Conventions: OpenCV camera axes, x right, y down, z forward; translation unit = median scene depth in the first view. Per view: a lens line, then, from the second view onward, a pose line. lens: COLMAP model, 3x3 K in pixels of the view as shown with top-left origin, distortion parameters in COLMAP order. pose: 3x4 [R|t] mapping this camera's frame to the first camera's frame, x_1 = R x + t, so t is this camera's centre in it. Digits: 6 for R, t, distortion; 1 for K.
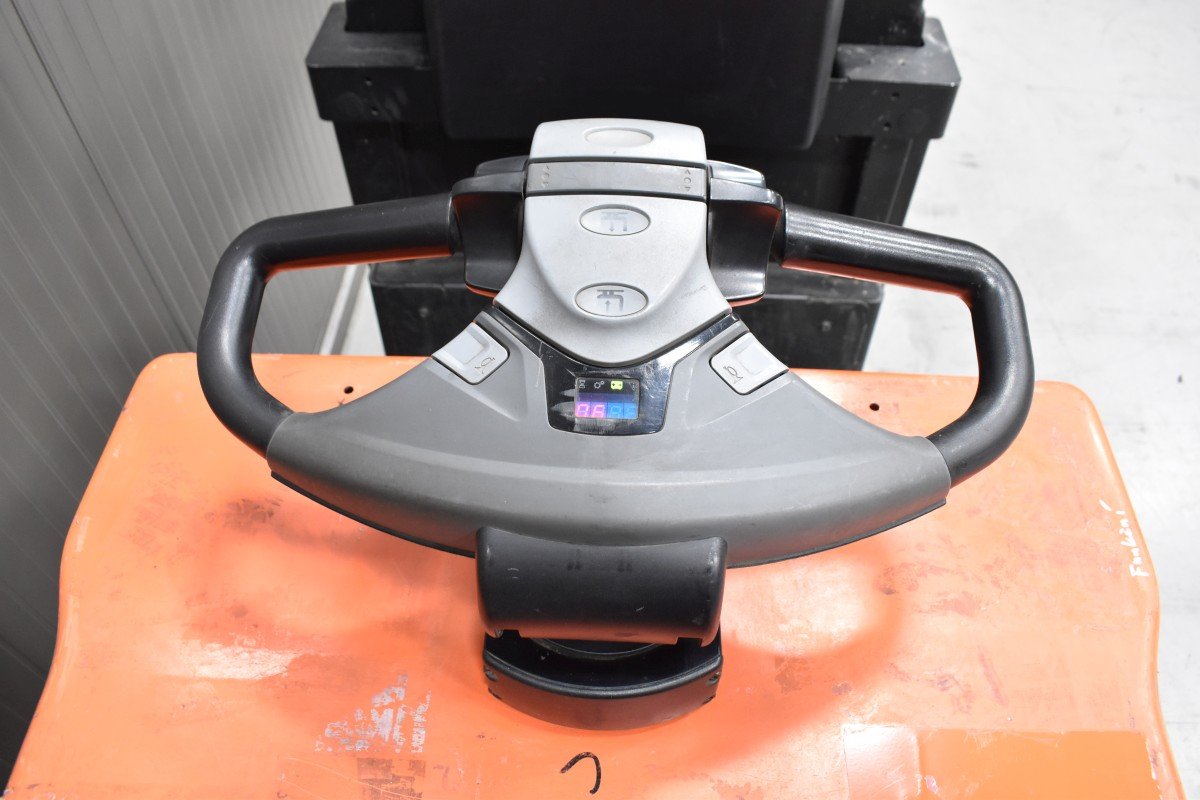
lens RADIAL K [[921.8, 0, 600.0], [0, 921.8, 400.0], [0, 0, 1]] dist [-0.091504, 0.002713]
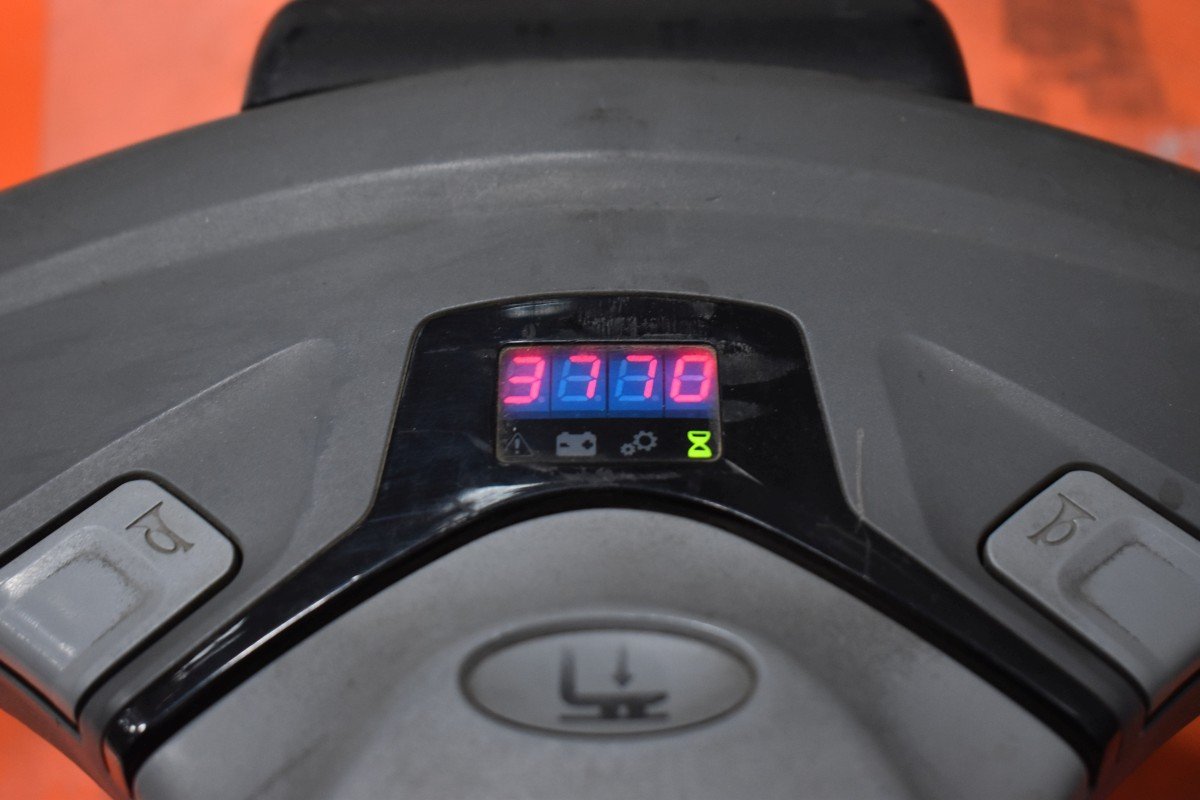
lens RADIAL K [[1988.7, 0, 600.0], [0, 1988.7, 400.0], [0, 0, 1]] dist [0.019983, 0.043910]
pose [[-0.998107, 0.061471, 0.001965, 0.008924], [-0.038108, -0.643212, 0.764739, -0.471577], [0.048273, 0.763217, 0.644337, 0.597743]]
